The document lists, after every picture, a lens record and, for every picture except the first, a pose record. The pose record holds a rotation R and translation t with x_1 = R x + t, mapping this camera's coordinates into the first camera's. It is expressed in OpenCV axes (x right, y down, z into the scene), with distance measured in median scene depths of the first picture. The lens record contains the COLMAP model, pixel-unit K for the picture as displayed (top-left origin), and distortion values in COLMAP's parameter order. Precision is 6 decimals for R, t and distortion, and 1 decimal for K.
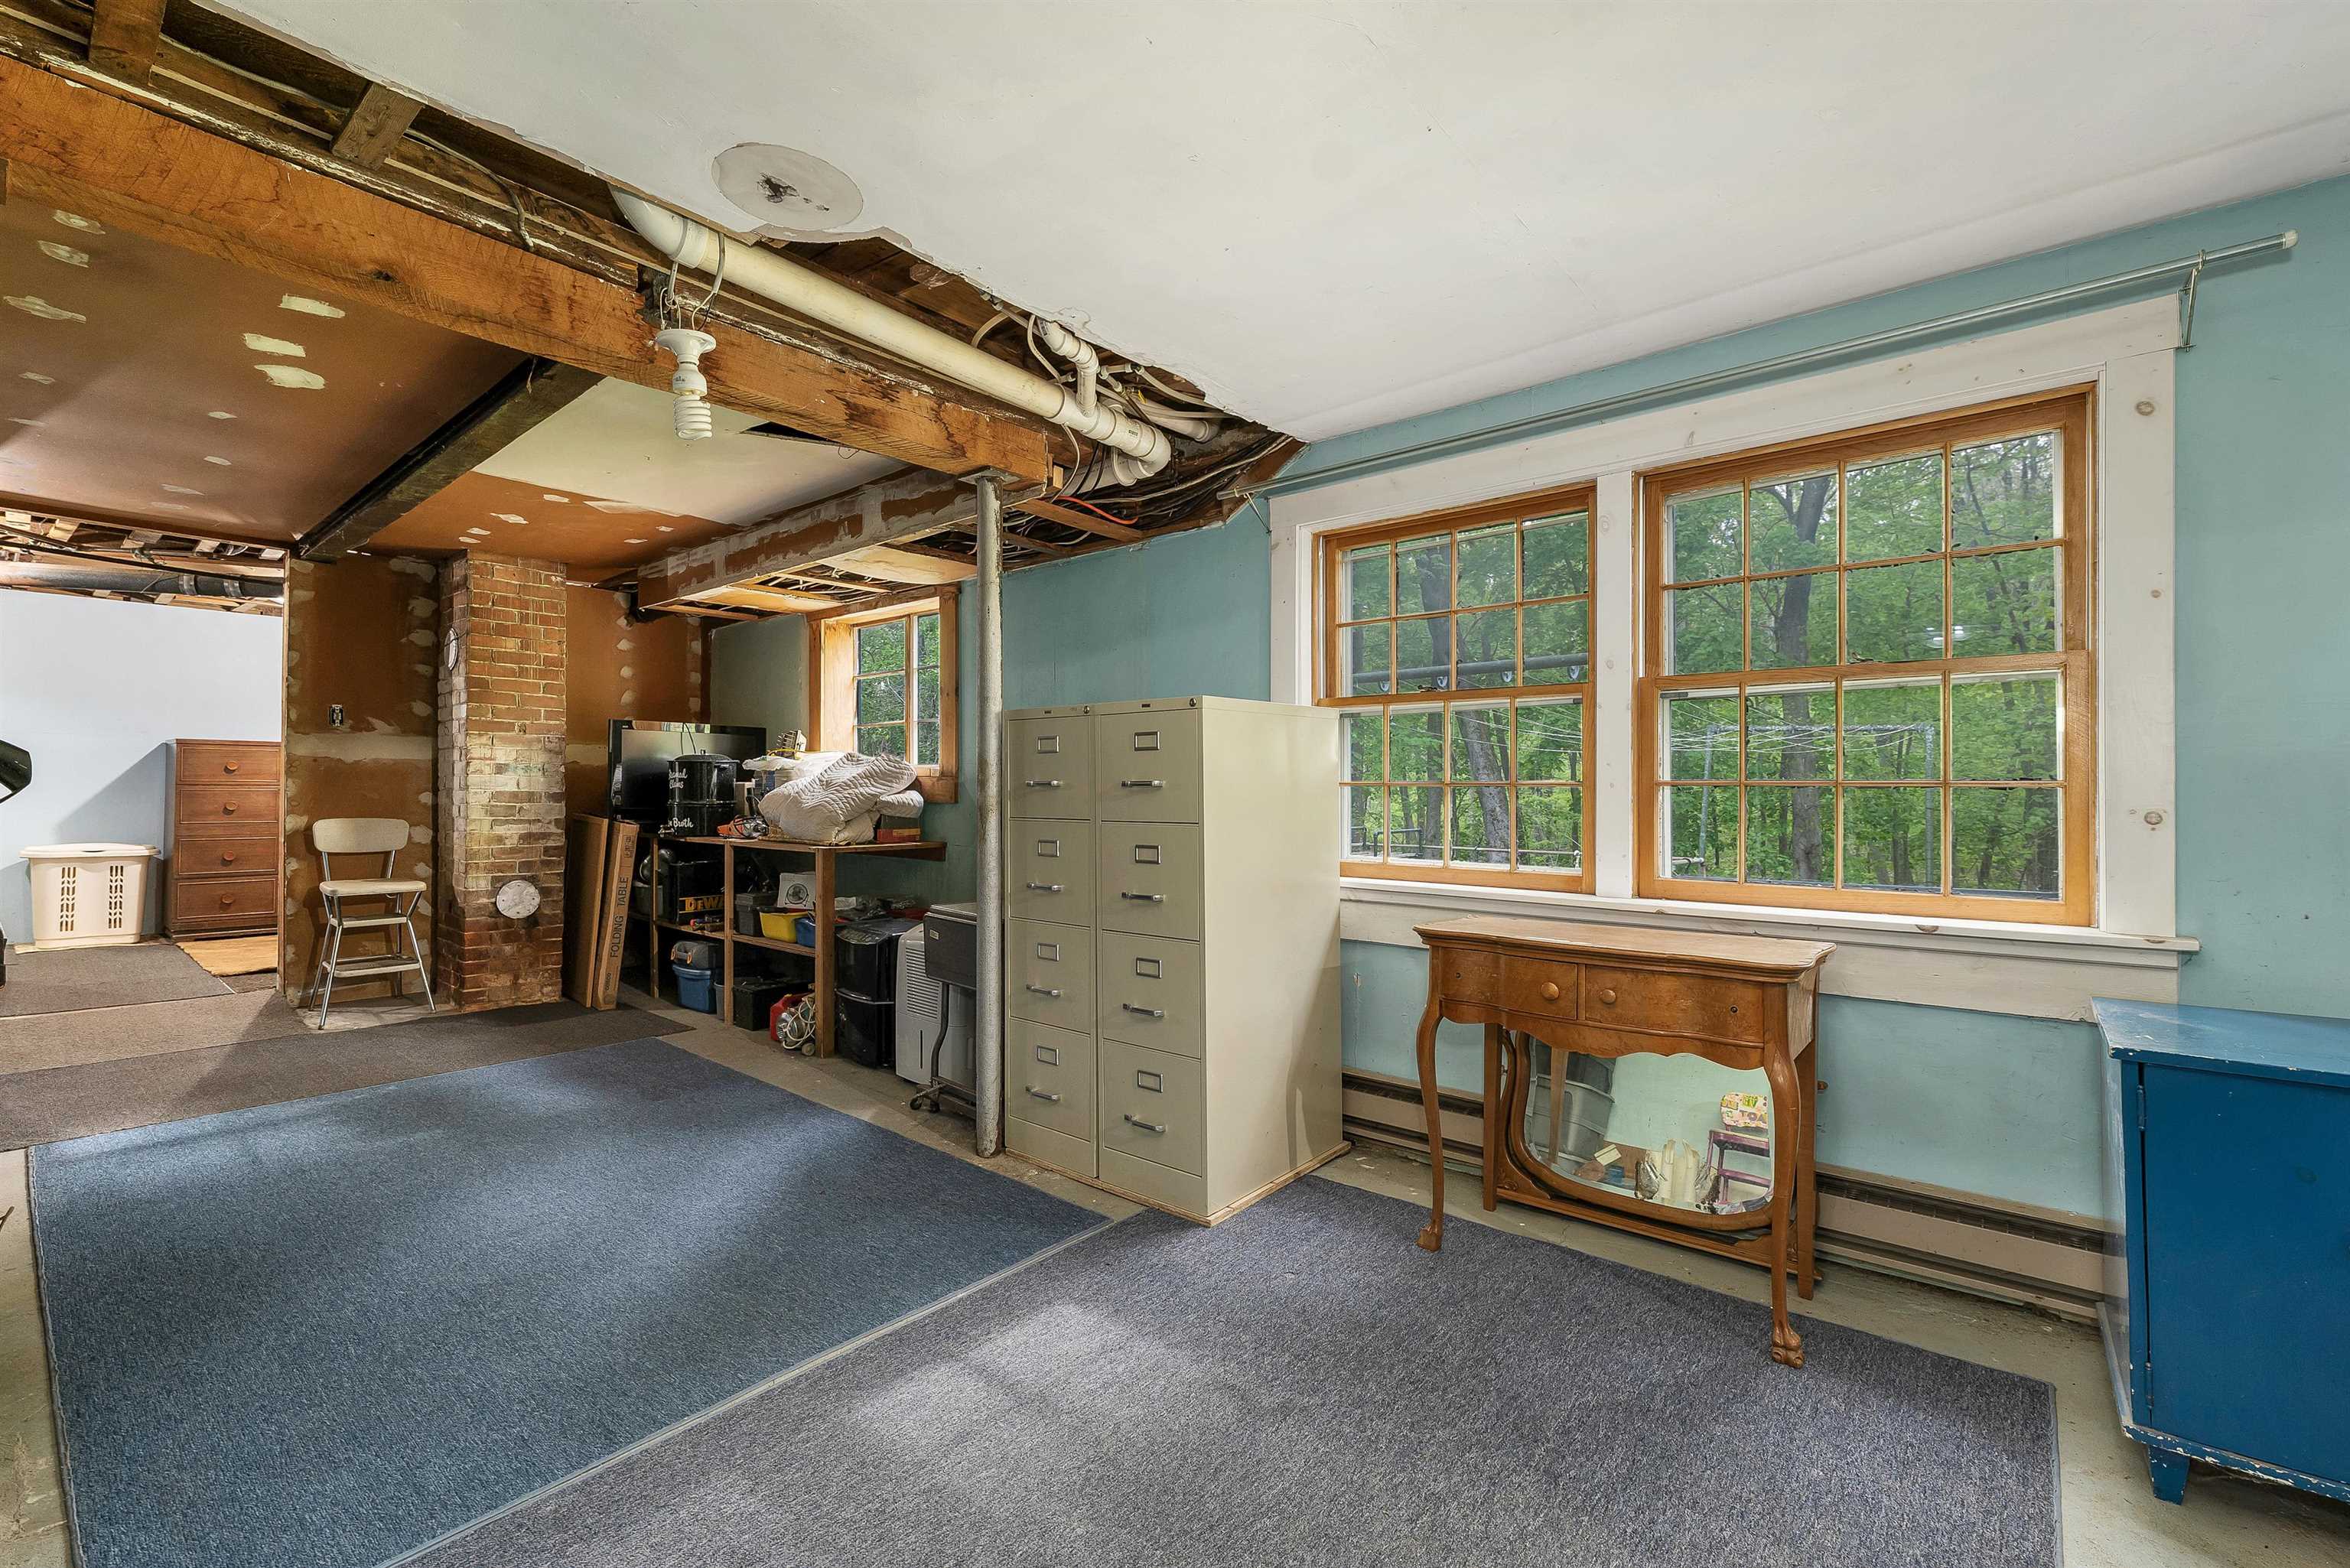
lens RADIAL K [[997.9, 0, 1175.0], [0, 997.9, 784.0], [0, 0, 1]] dist [-0.001938, -0.000889]
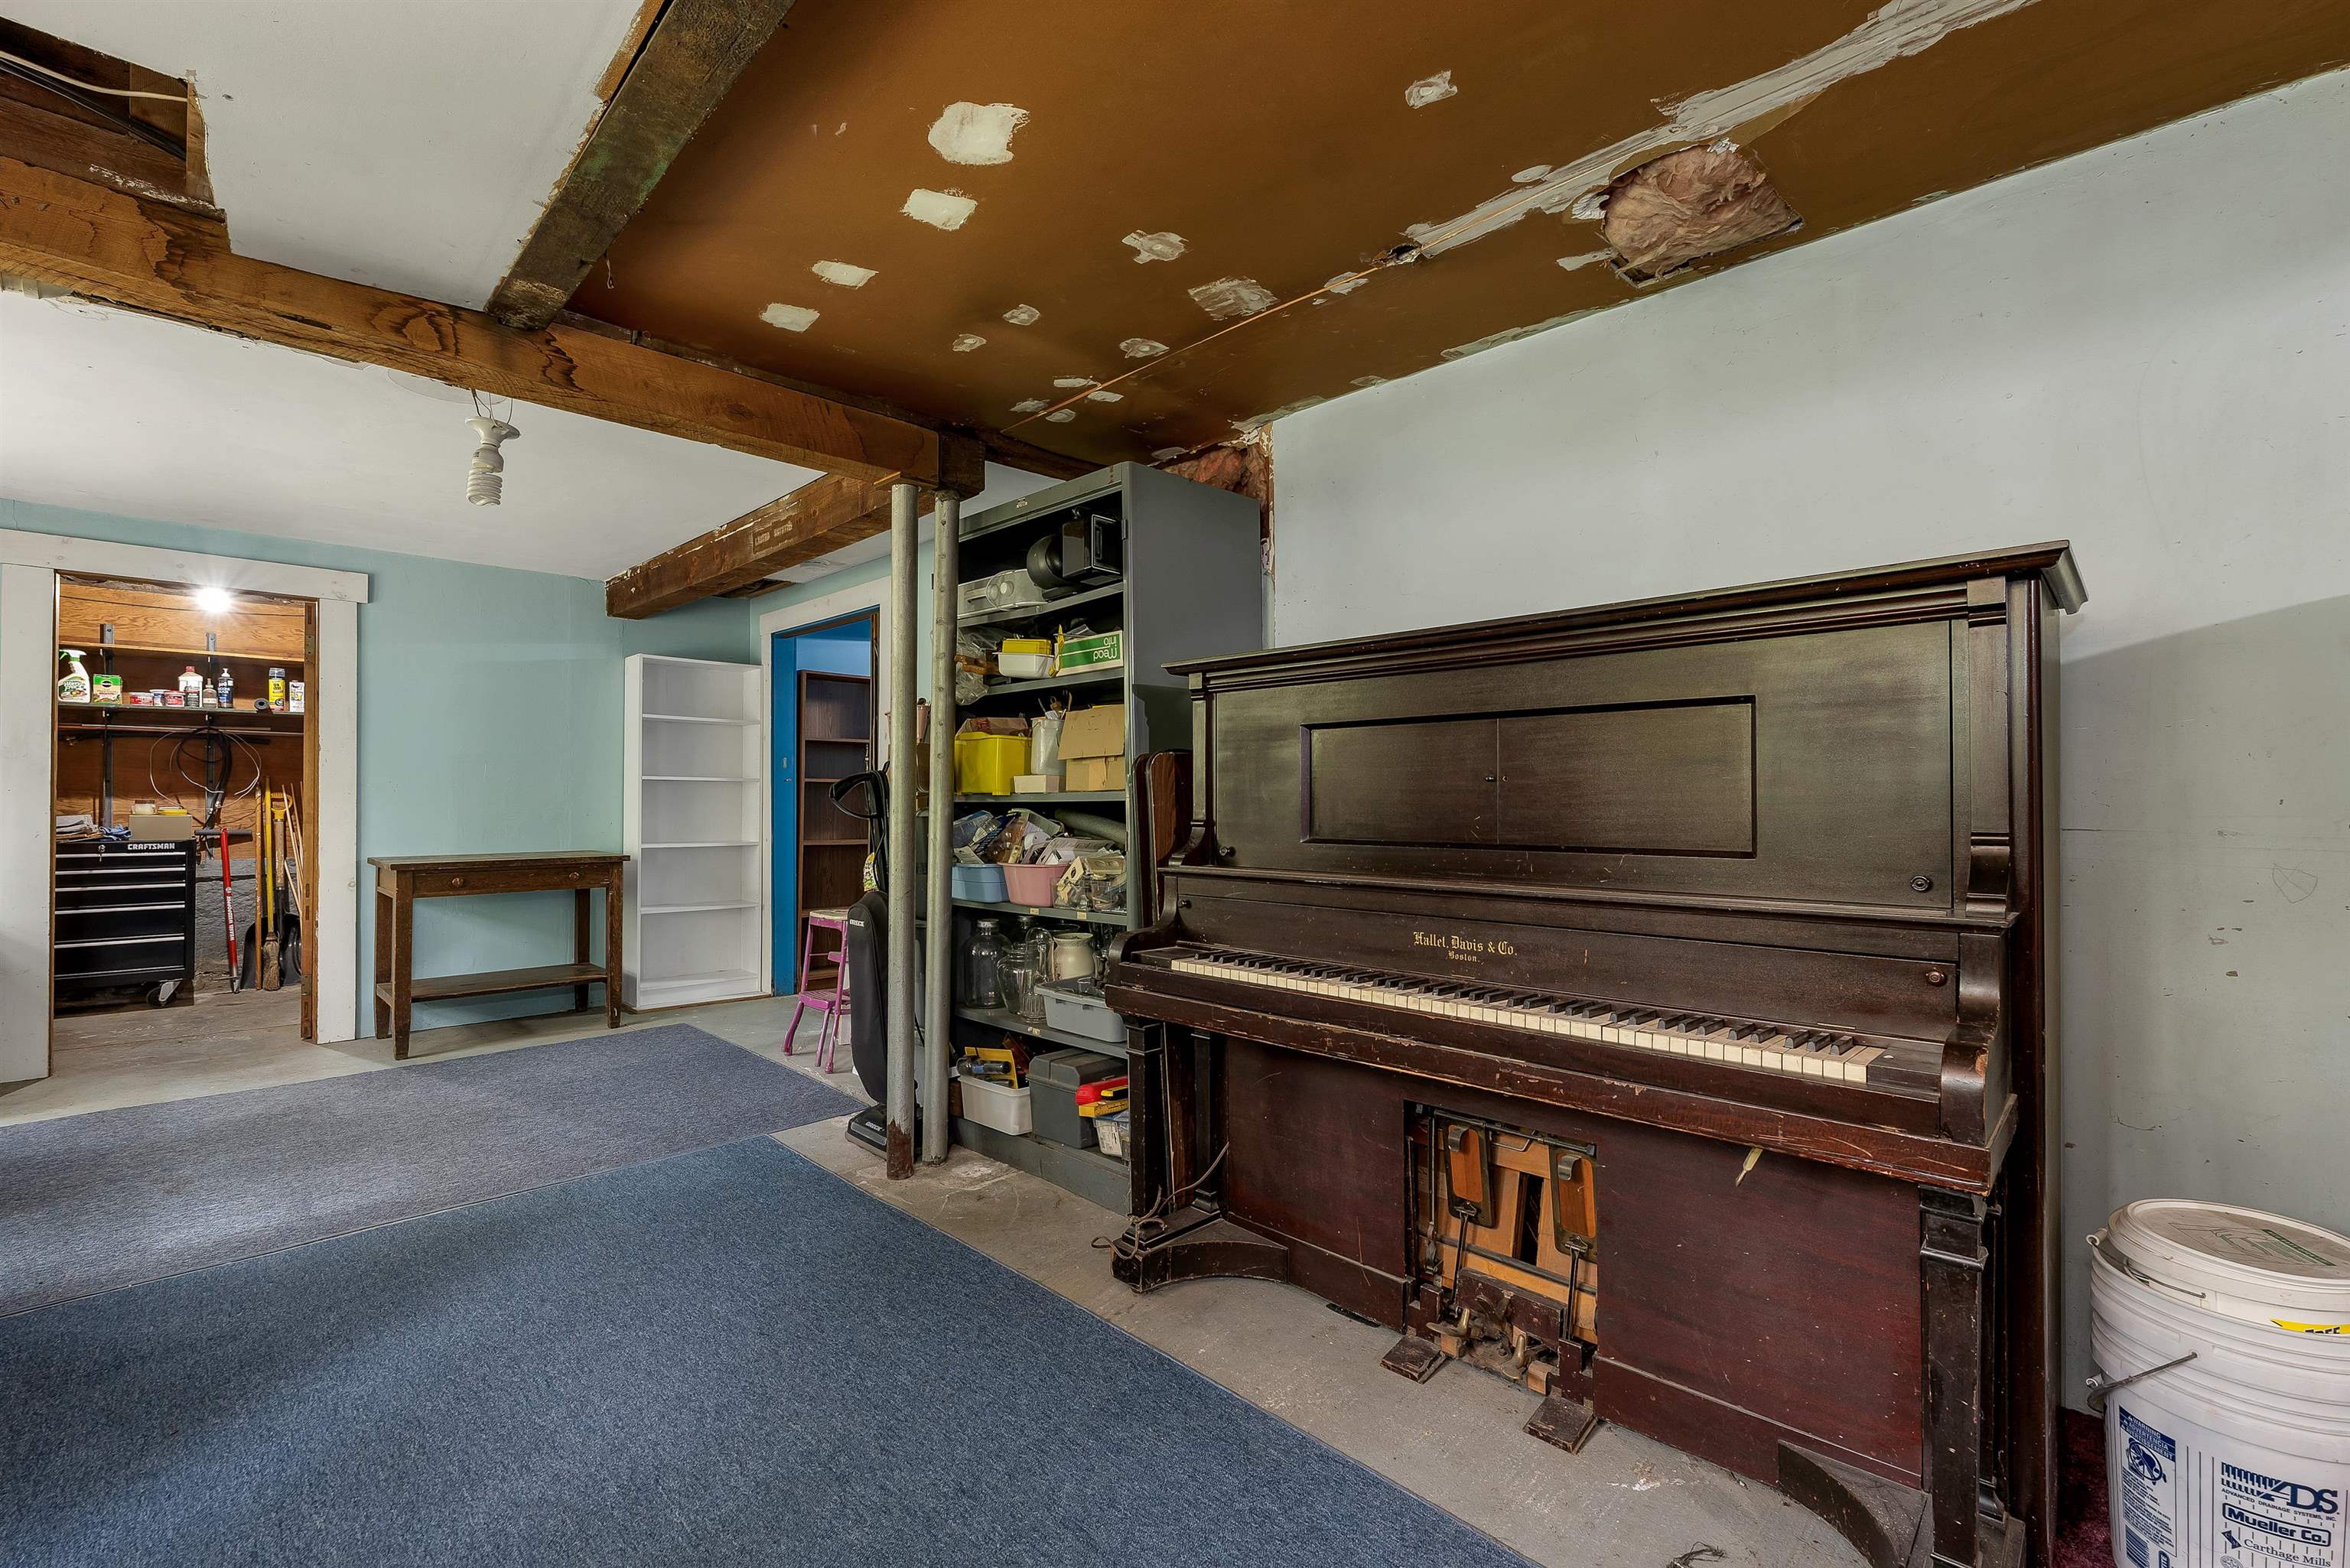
lens RADIAL K [[997.9, 0, 1175.0], [0, 997.9, 784.0], [0, 0, 1]] dist [-0.001938, -0.000889]
pose [[-0.996174, -0.006021, 0.087186, -1.468828], [-0.007343, 0.999863, -0.014847, -0.002465], [-0.087084, -0.015431, -0.996081, 2.196871]]
